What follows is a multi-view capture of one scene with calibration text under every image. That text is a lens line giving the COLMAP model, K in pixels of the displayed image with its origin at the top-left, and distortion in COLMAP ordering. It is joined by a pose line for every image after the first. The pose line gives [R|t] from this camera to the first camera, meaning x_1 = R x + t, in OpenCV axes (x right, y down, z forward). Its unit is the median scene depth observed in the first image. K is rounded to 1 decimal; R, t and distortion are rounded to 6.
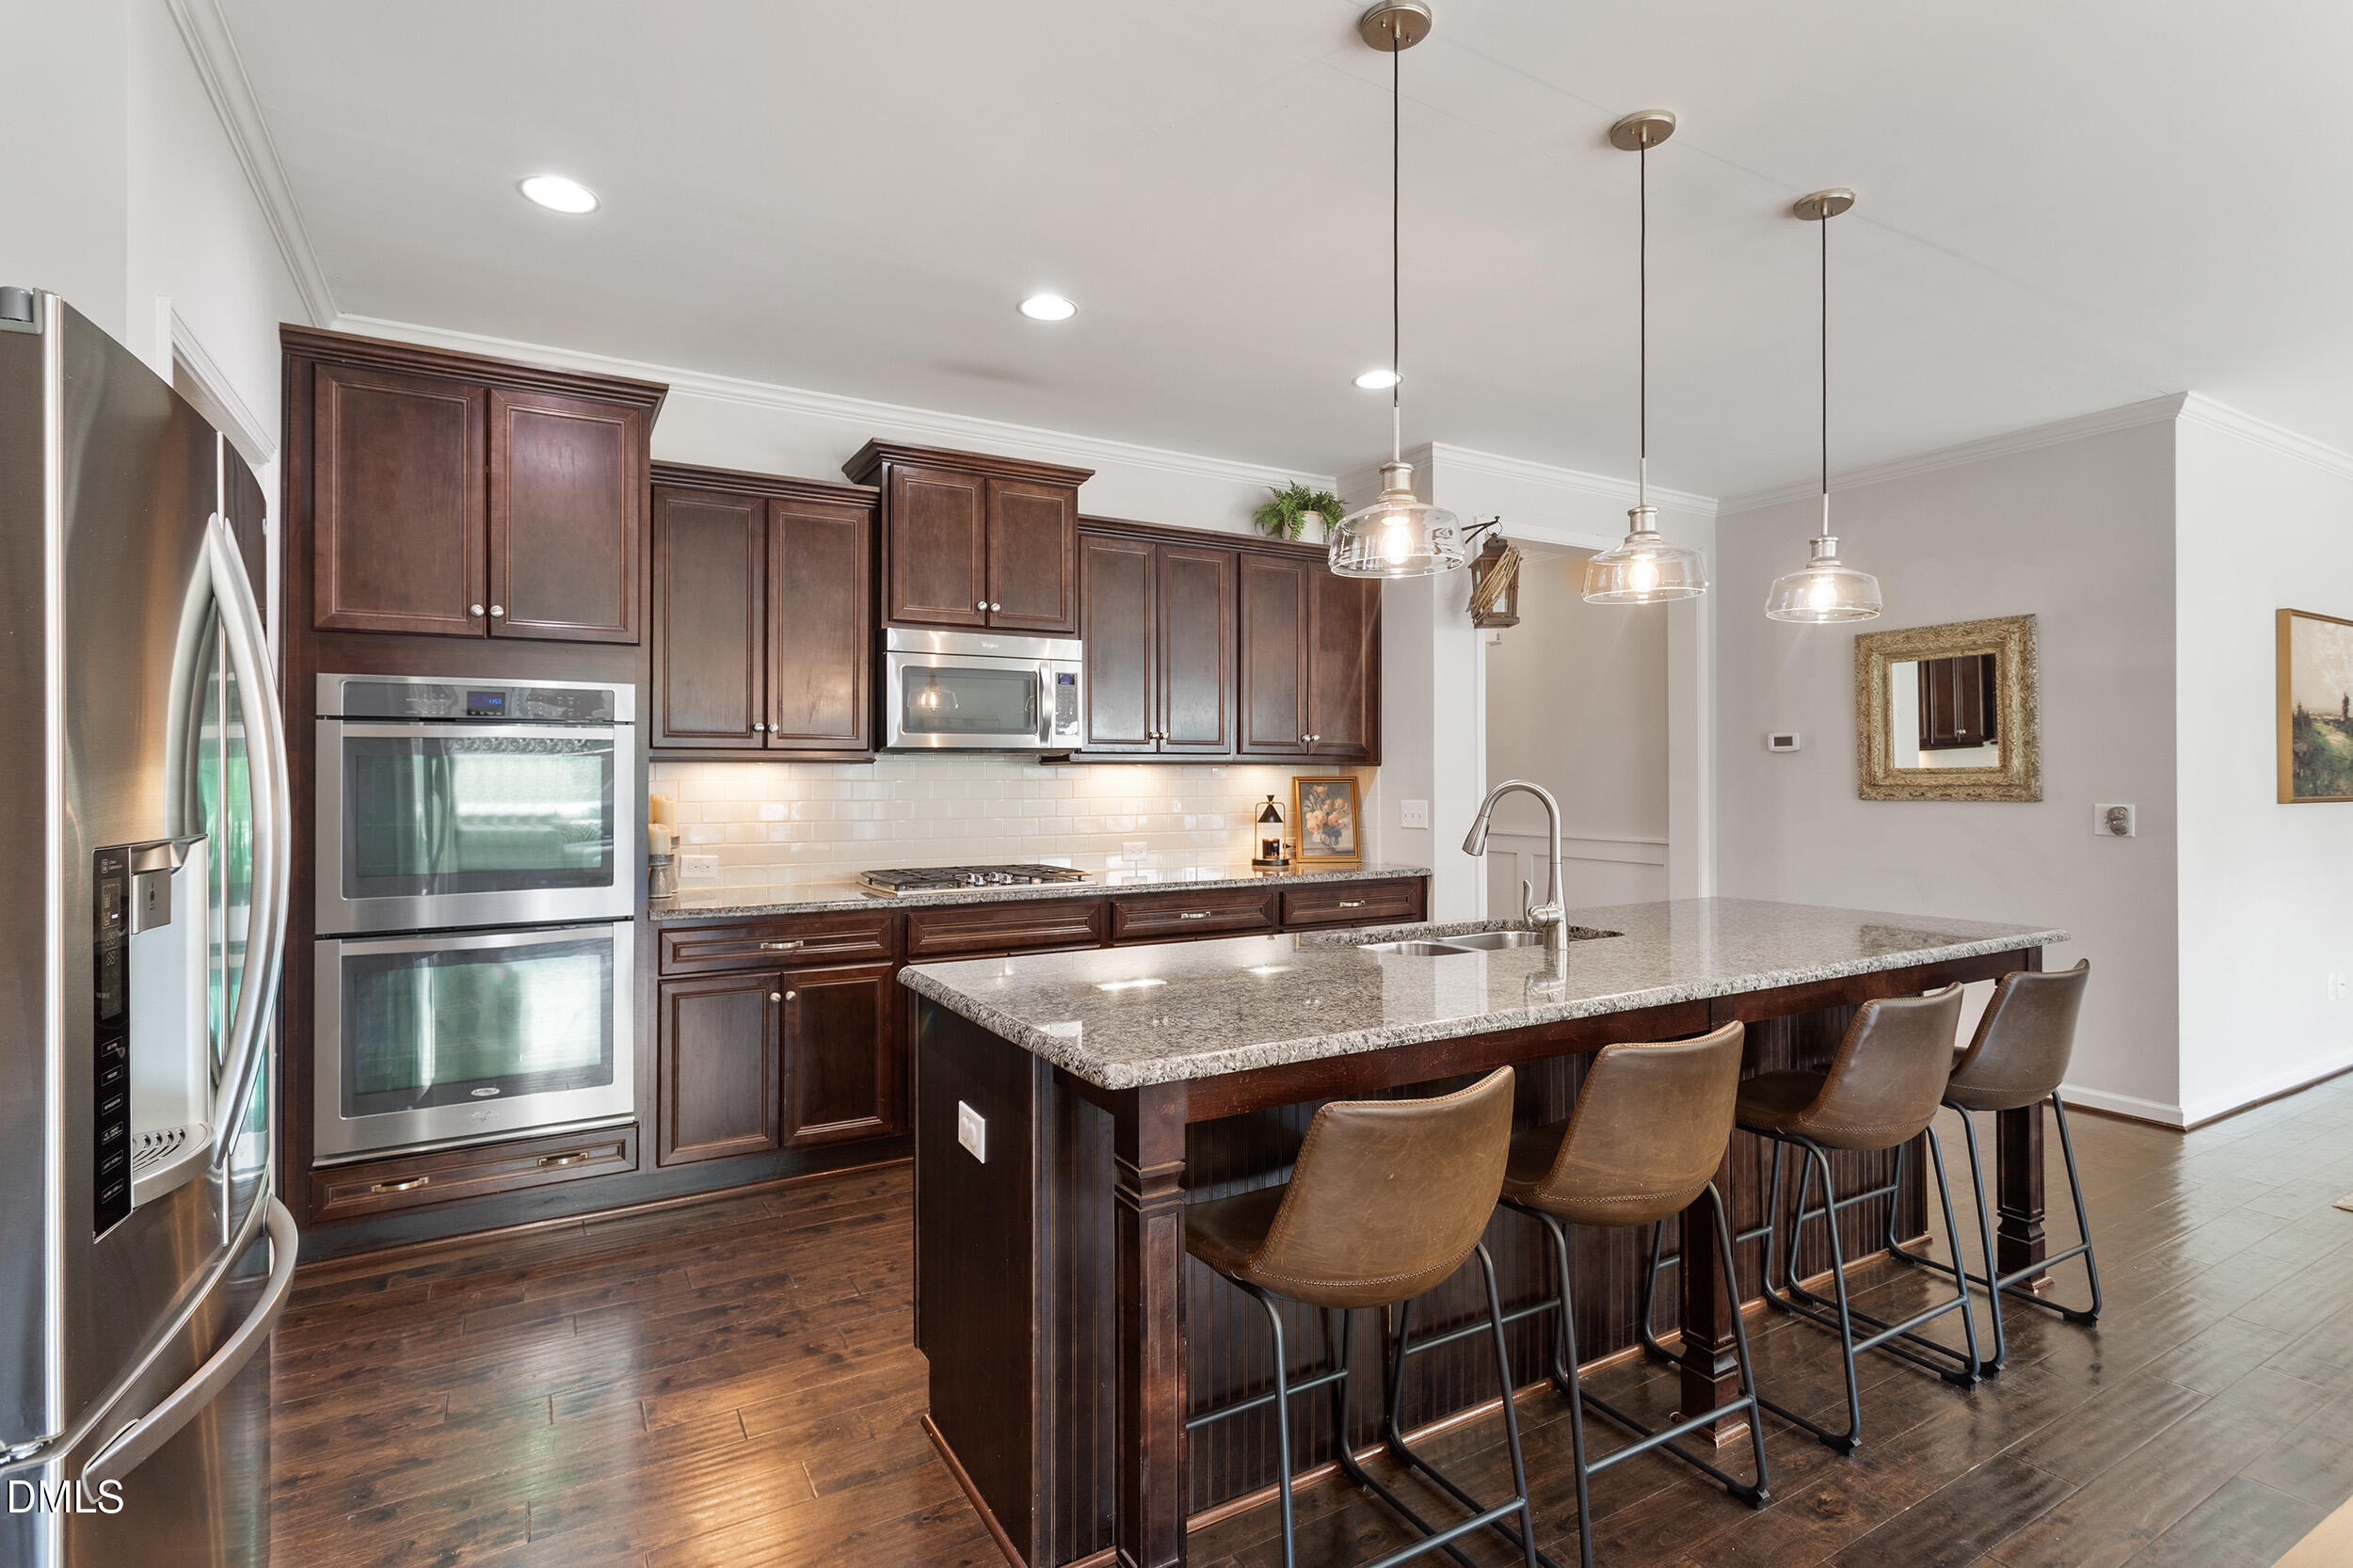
lens RADIAL K [[1126.3, 0, 1174.0], [0, 1126.3, 763.8], [0, 0, 1]] dist [0.001823, -0.000480]
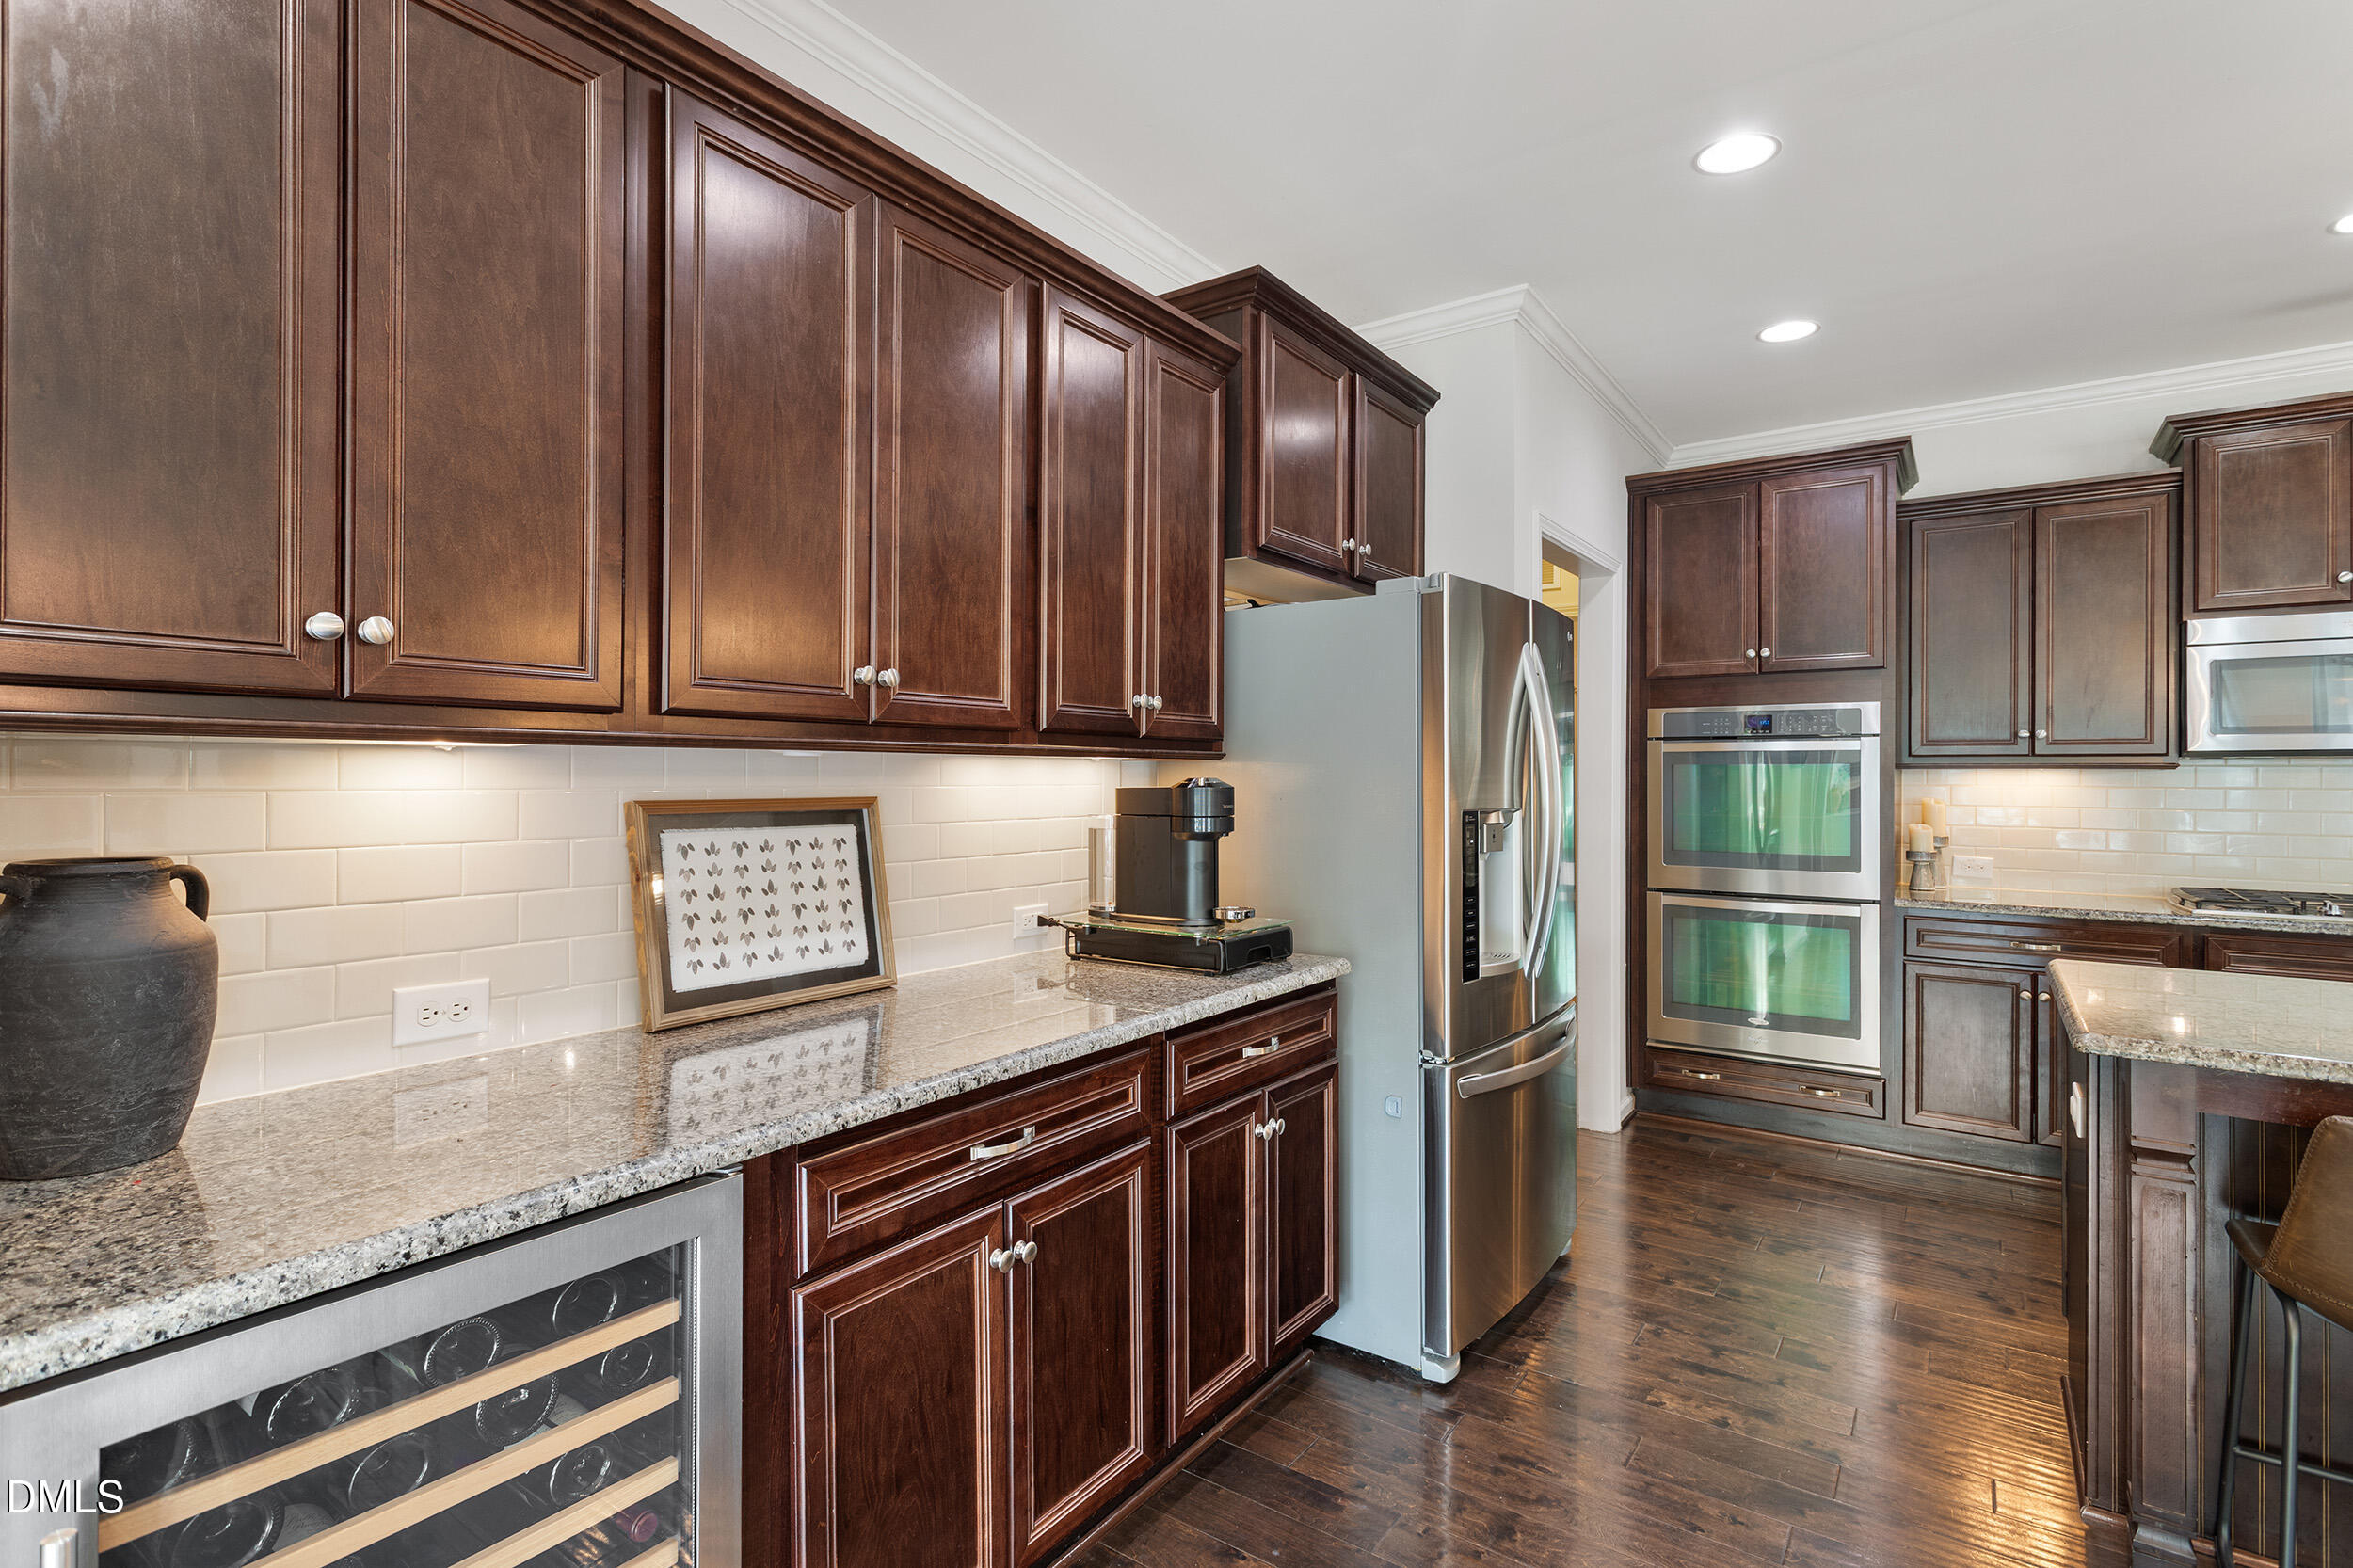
lens RADIAL K [[1126.3, 0, 1174.0], [0, 1126.3, 763.8], [0, 0, 1]] dist [0.001823, -0.000480]
pose [[0.418195, -0.006235, -0.908336, 0.237979], [0.002963, 0.999980, -0.005500, -0.002007], [0.908352, -0.000391, 0.418206, -0.131088]]
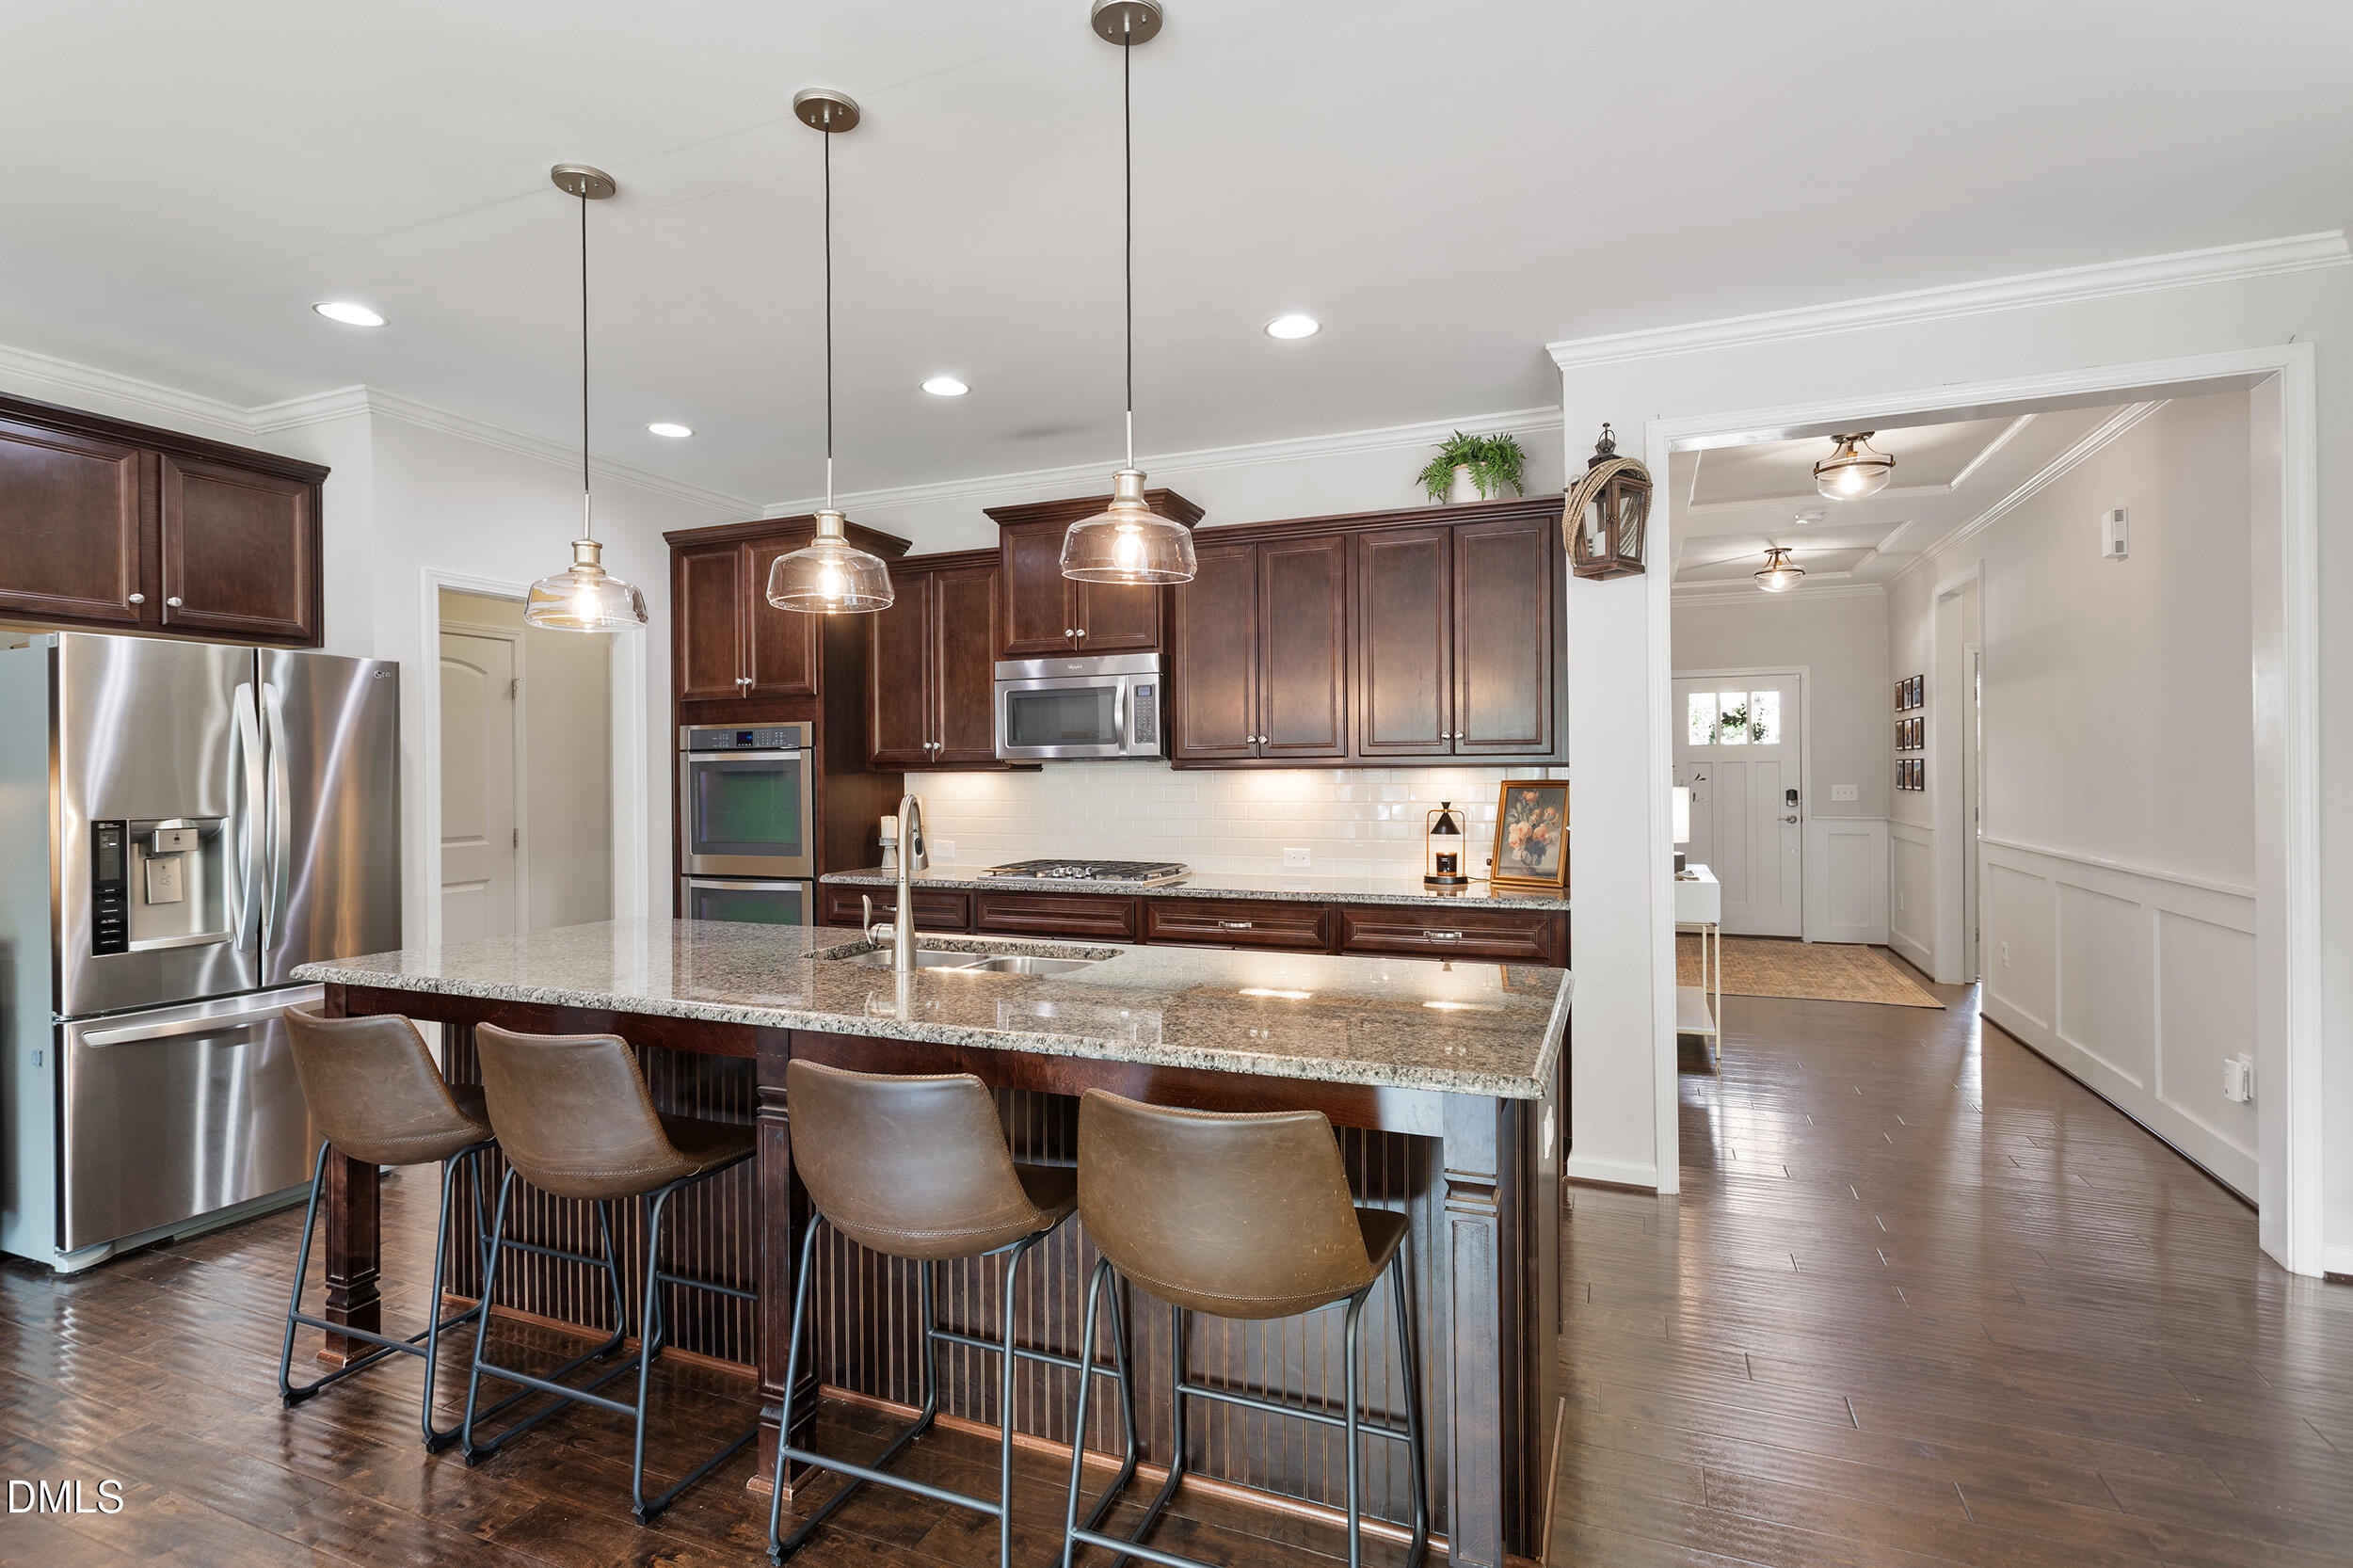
lens RADIAL K [[1126.3, 0, 1174.0], [0, 1126.3, 763.8], [0, 0, 1]] dist [0.001823, -0.000480]
pose [[0.613736, -0.011358, -0.789429, 0.844493], [0.015619, 0.999875, -0.002242, -0.003655], [0.789356, -0.010954, 0.613837, 0.406807]]
